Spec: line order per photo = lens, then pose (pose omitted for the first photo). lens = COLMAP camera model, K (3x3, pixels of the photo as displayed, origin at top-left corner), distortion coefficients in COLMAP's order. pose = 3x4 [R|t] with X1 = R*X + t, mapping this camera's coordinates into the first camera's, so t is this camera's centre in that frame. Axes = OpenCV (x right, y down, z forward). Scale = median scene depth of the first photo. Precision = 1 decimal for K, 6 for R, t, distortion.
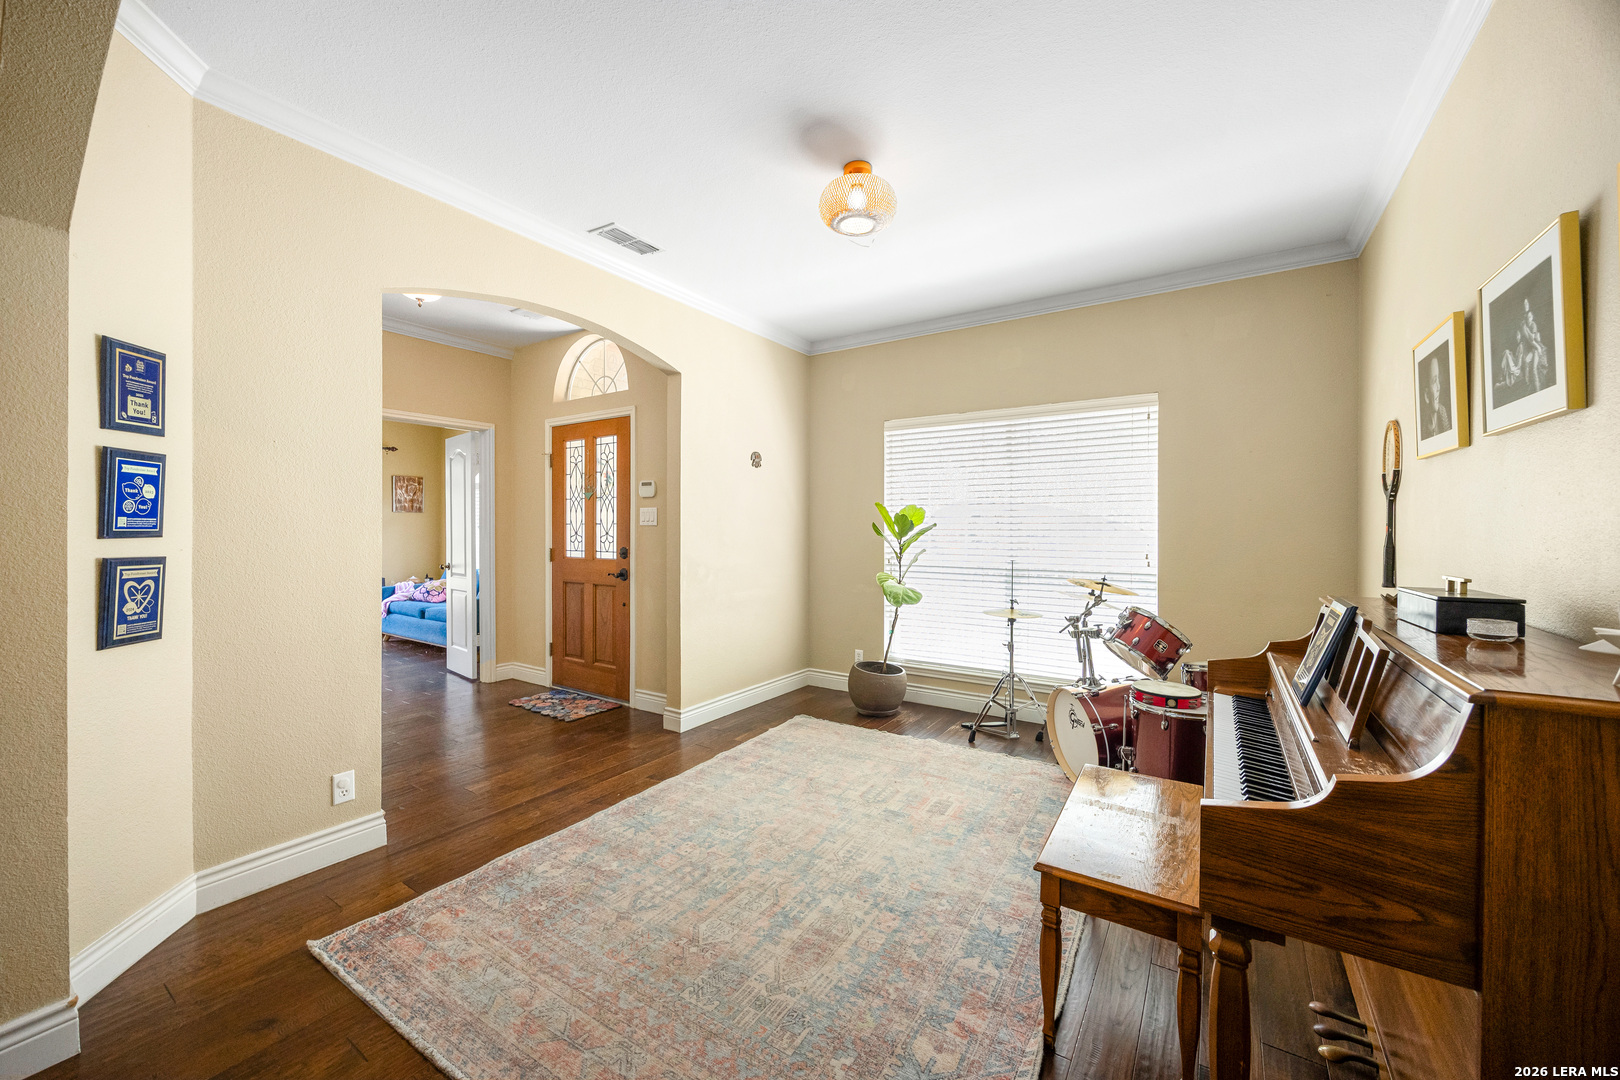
lens RADIAL K [[624.9, 0, 811.2], [0, 624.9, 530.3], [0, 0, 1]] dist [0.003049, 0.000150]
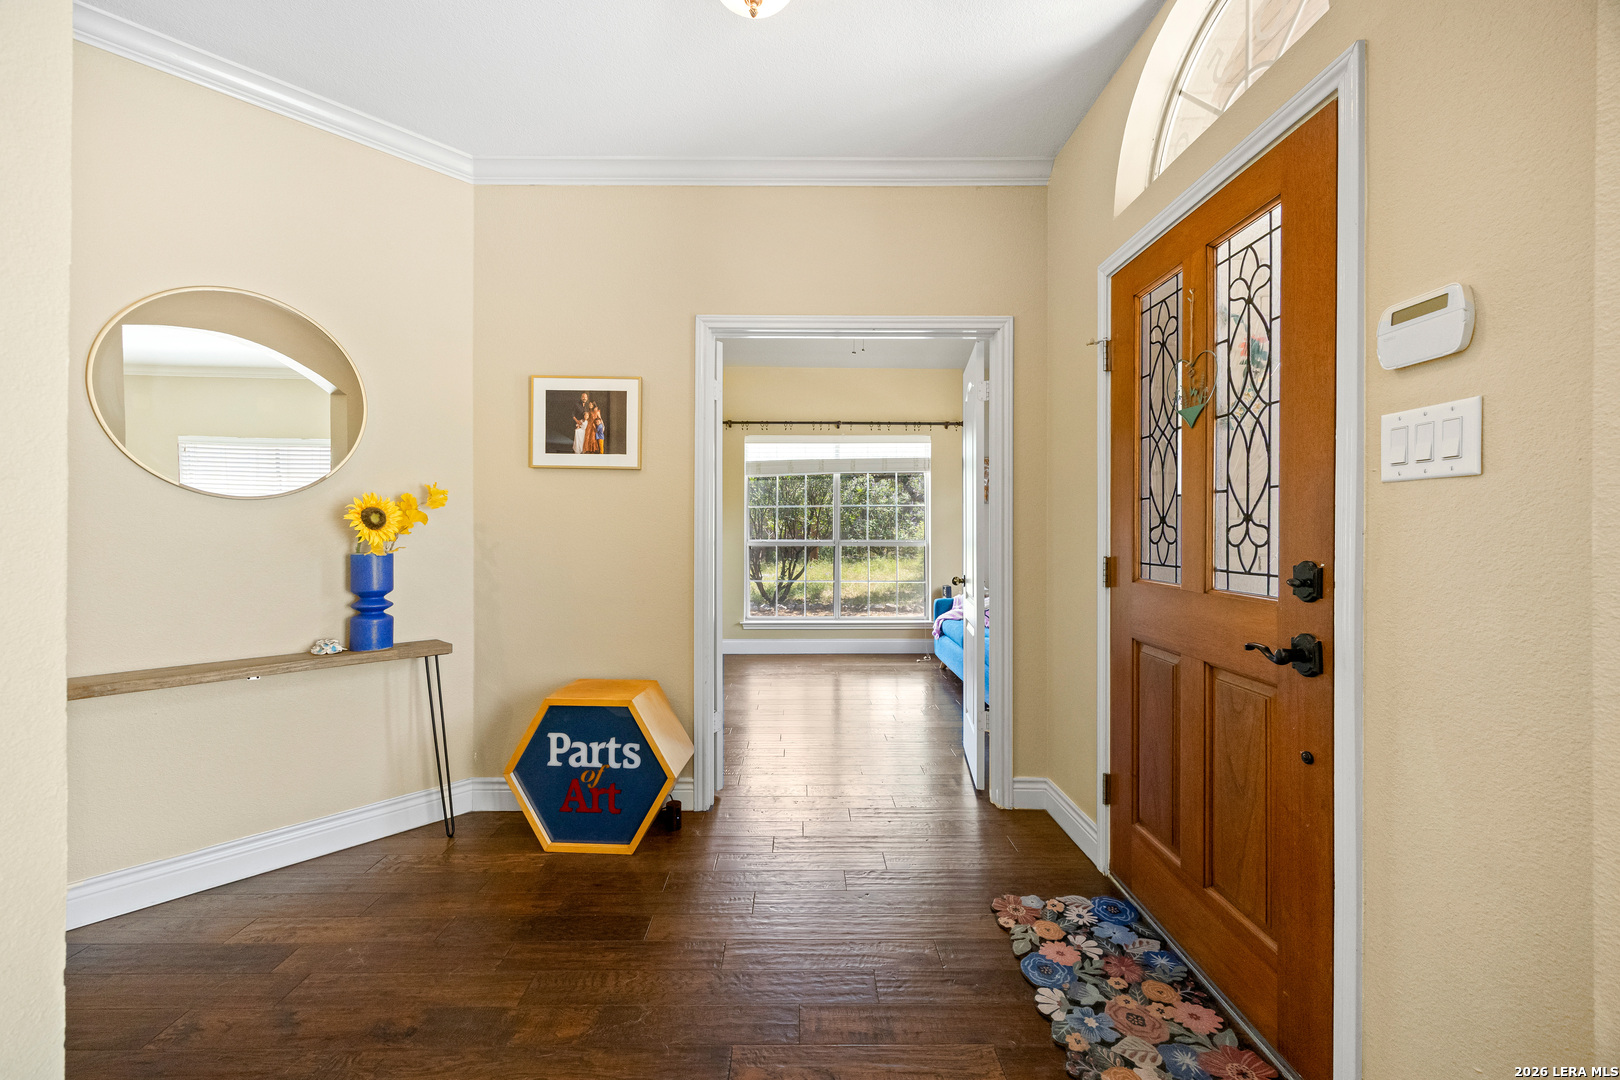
lens RADIAL K [[624.9, 0, 811.2], [0, 624.9, 530.3], [0, 0, 1]] dist [0.003049, 0.000150]
pose [[0.551699, 0.000180, -0.834043, -0.176274], [-0.006399, 0.999971, -0.004017, 0.014204], [0.834019, 0.007553, 0.551684, 0.619289]]
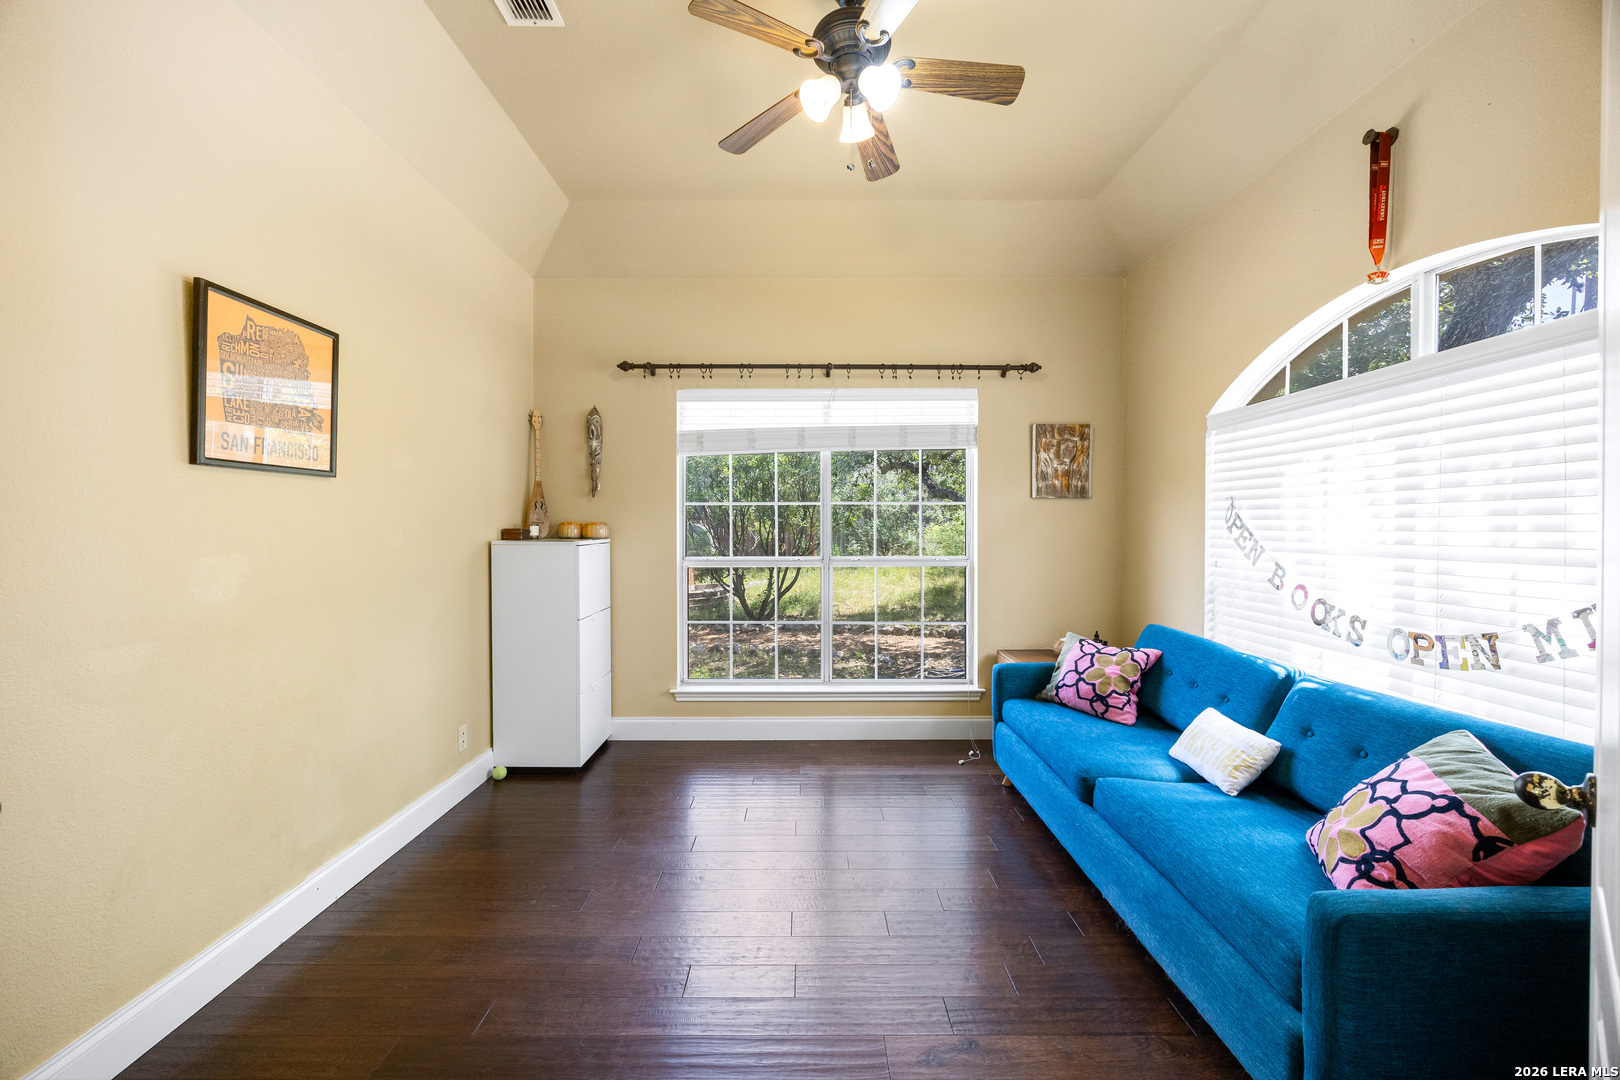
lens RADIAL K [[624.9, 0, 811.2], [0, 624.9, 530.3], [0, 0, 1]] dist [0.003049, 0.000150]
pose [[0.547623, 0.000686, -0.836725, -0.544287], [-0.003644, 0.999992, -0.001565, -0.004099], [0.836717, 0.003906, 0.547622, 0.904994]]
